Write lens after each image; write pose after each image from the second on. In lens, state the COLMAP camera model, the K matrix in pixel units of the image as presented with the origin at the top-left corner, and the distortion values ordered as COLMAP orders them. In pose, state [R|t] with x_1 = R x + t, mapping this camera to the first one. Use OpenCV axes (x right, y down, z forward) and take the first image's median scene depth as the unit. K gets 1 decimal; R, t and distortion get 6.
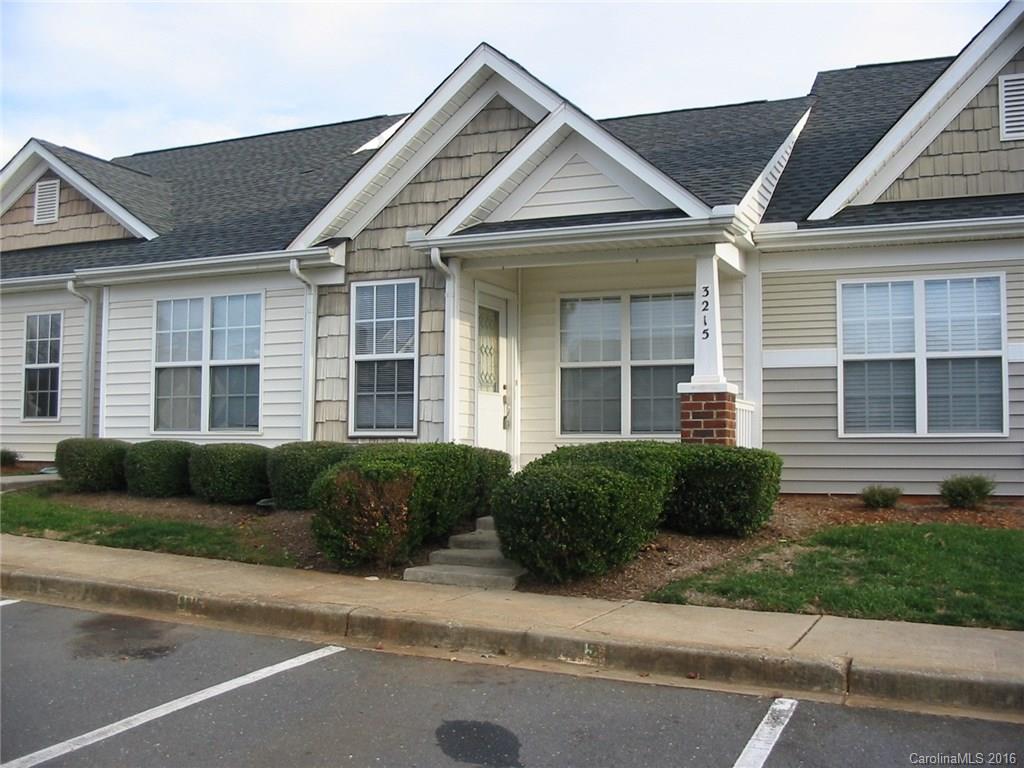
lens RADIAL K [[1050.7, 0, 512.2], [0, 1050.7, 384.1], [0, 0, 1]] dist [-0.102913, 0.000000]
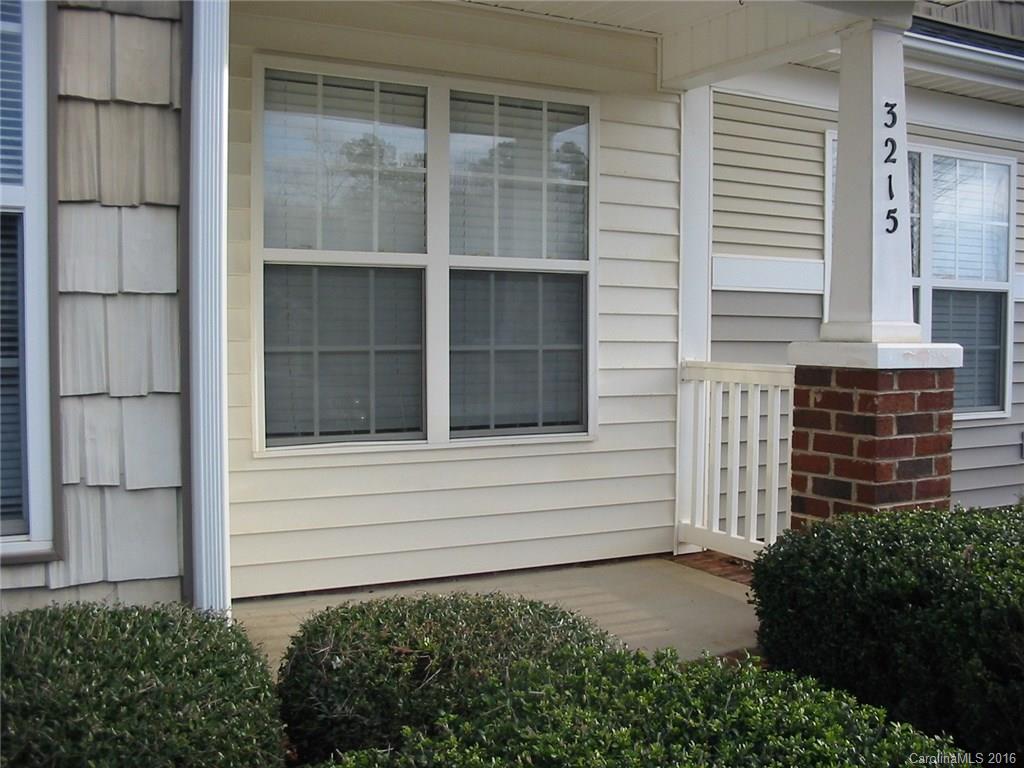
lens RADIAL K [[1050.7, 0, 512.1], [0, 1050.7, 384.5], [0, 0, 1]] dist [-0.102913, 0.000000]
pose [[0.616609, -0.044069, 0.786035, -0.203878], [-0.052536, 0.993903, 0.096935, -0.014374], [-0.785515, -0.101067, 0.610534, 0.790284]]
